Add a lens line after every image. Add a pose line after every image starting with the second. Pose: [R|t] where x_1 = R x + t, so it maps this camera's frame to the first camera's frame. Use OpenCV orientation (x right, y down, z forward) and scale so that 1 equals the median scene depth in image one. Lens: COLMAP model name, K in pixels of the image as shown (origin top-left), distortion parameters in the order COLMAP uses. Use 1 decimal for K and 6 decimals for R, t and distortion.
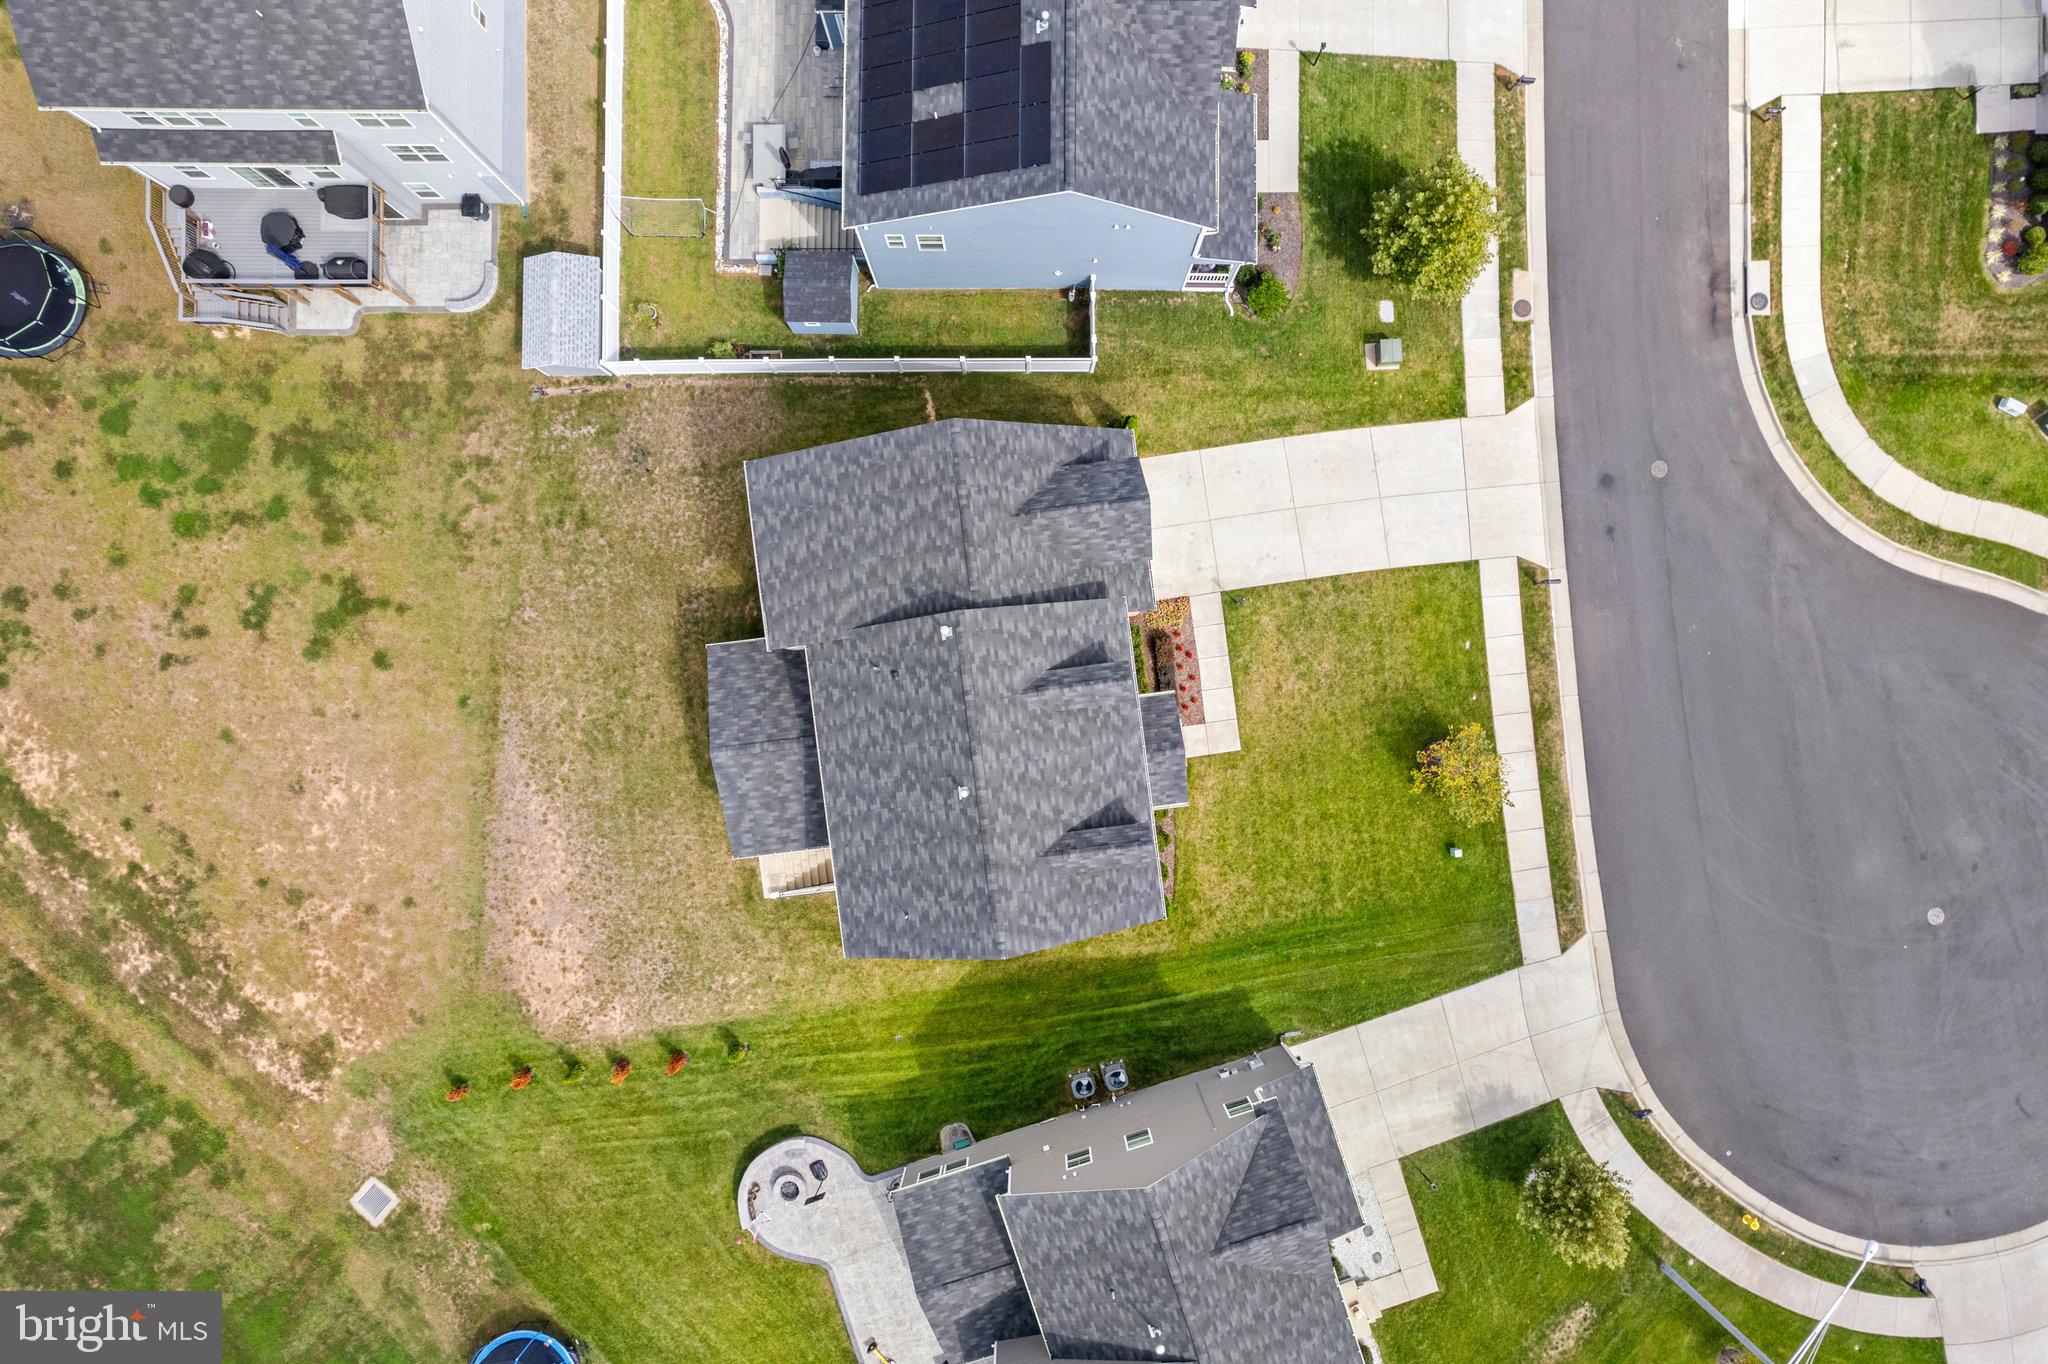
lens RADIAL K [[1309.3, 0, 1038.5], [0, 1309.3, 702.1], [0, 0, 1]] dist [-0.073362, 0.063280]
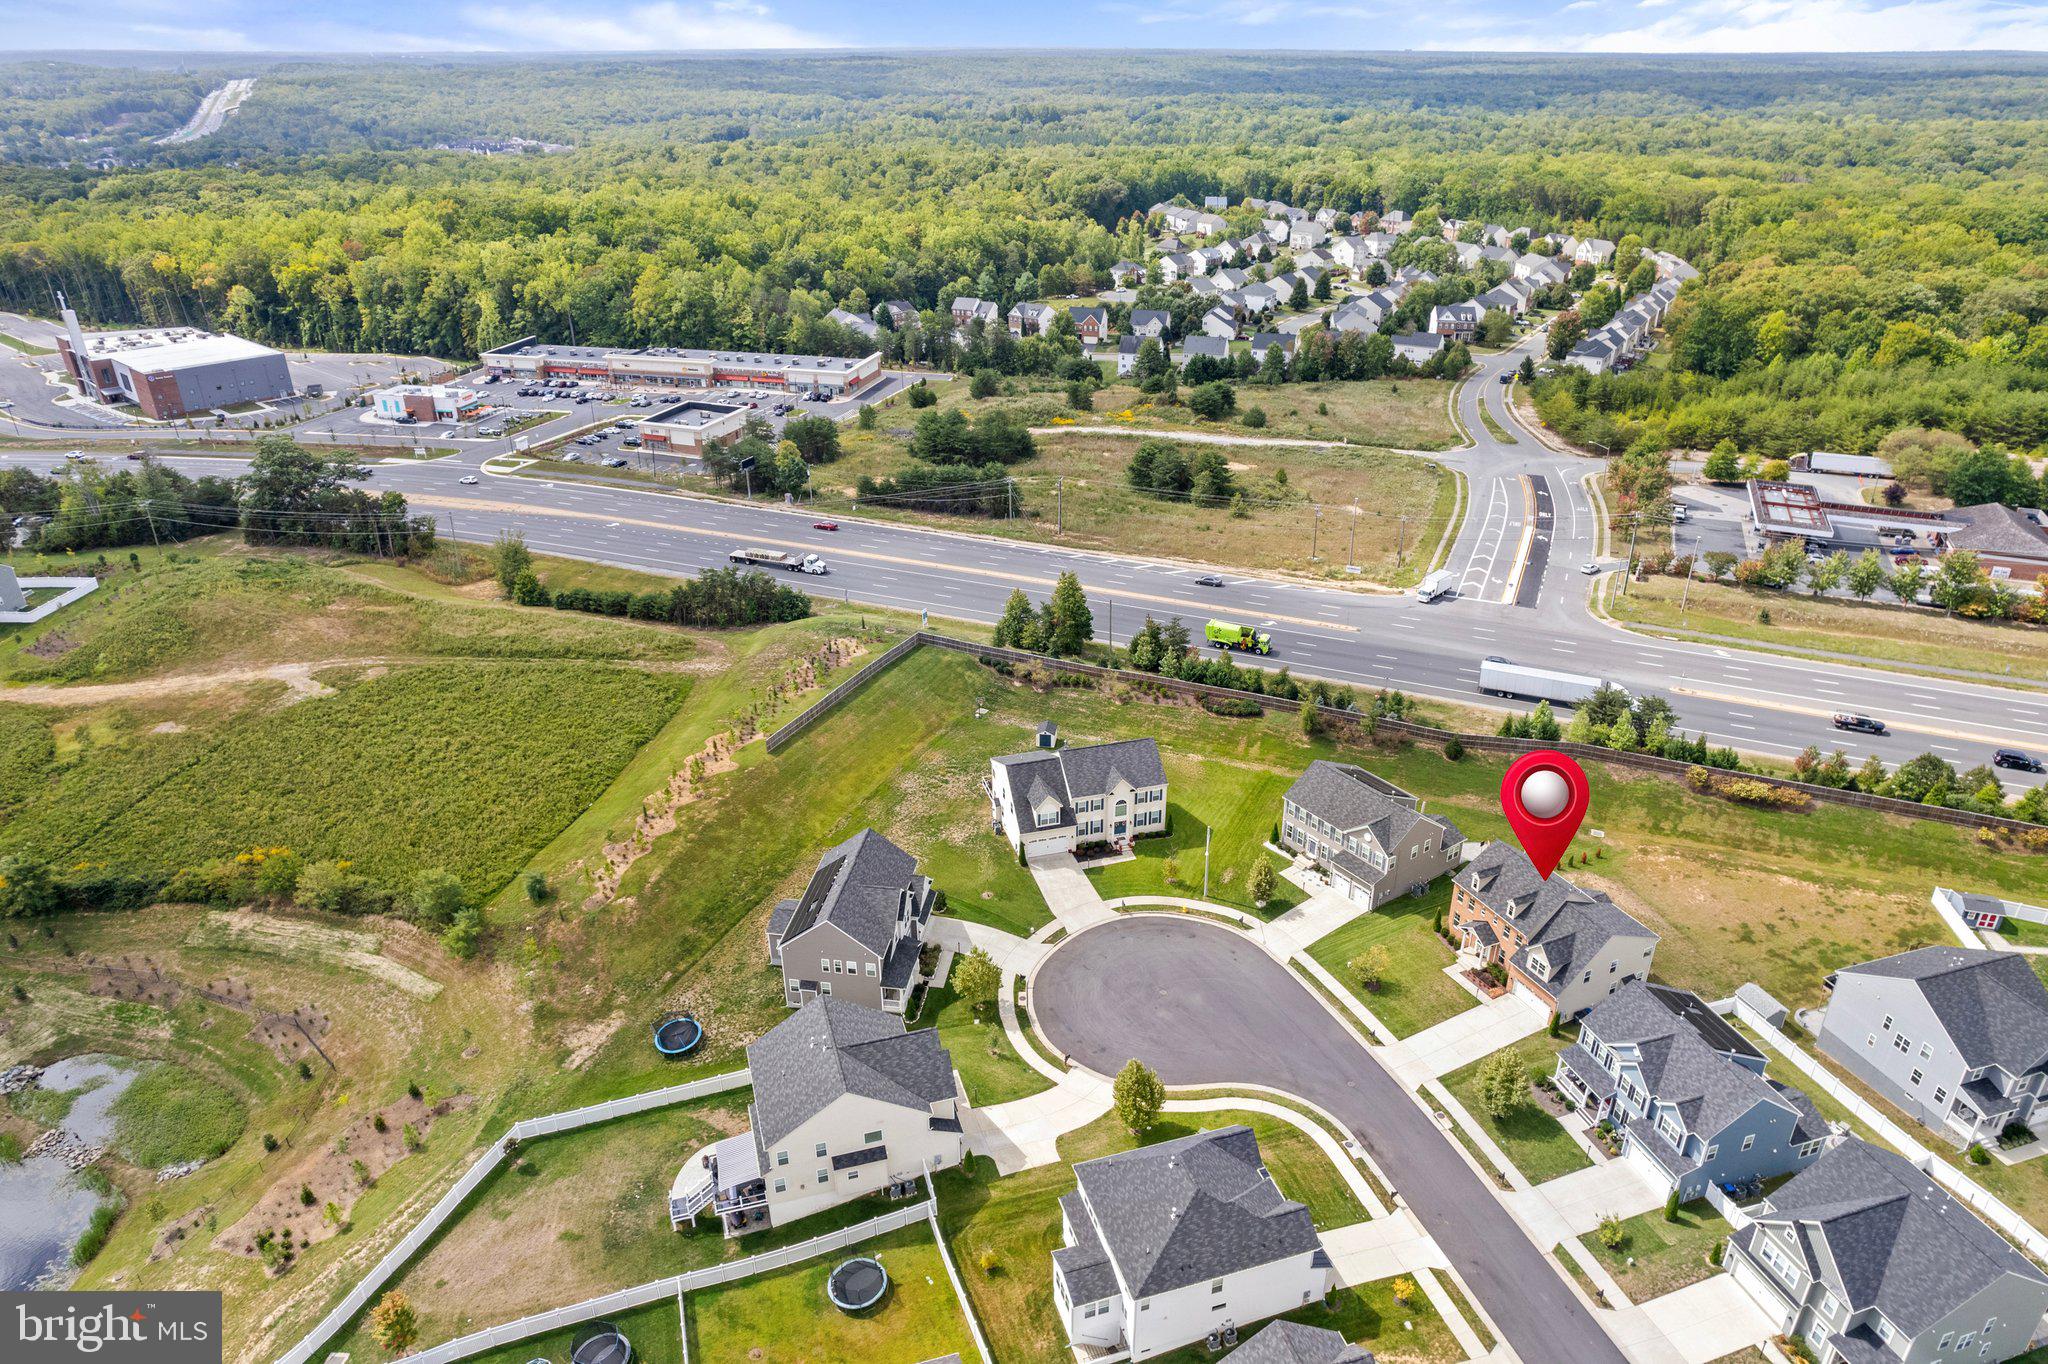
lens RADIAL K [[1309.3, 0, 1038.5], [0, 1309.3, 702.1], [0, 0, 1]] dist [-0.073362, 0.063280]
pose [[-0.950936, 0.139502, -0.276153, 1.584003], [-0.309389, -0.429319, 0.848507, -1.714859], [-0.000190, 0.892314, 0.451415, -0.682547]]
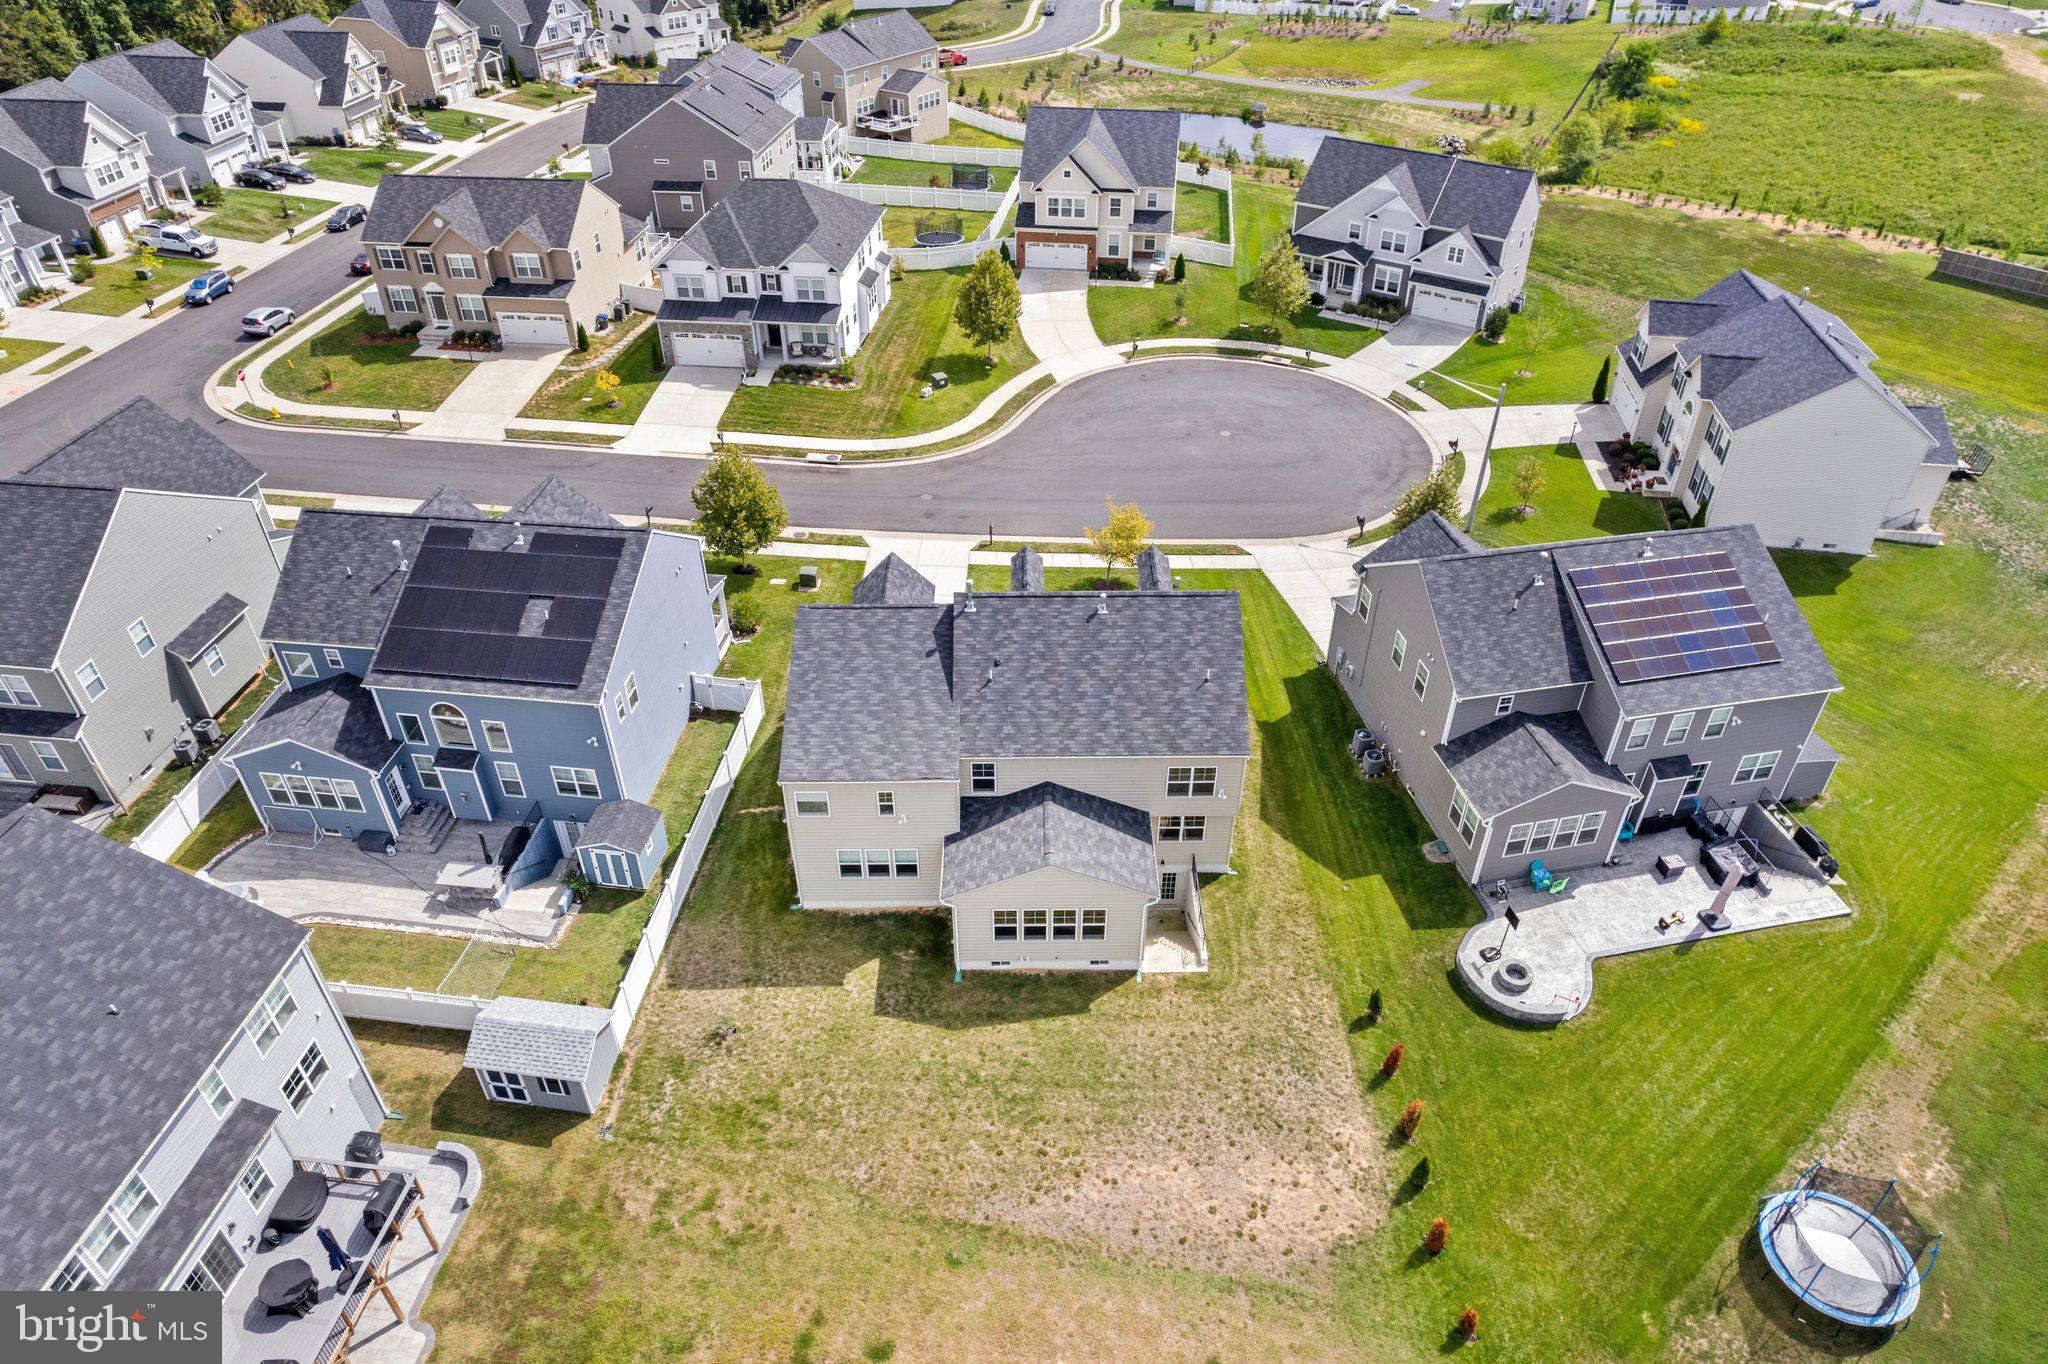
lens RADIAL K [[1309.3, 0, 1038.5], [0, 1309.3, 702.1], [0, 0, 1]] dist [-0.073362, 0.063280]
pose [[0.107609, -0.606469, 0.787791, -0.849738], [0.994152, 0.072865, -0.079703, 0.088150], [-0.009065, 0.791761, 0.610764, 0.259104]]
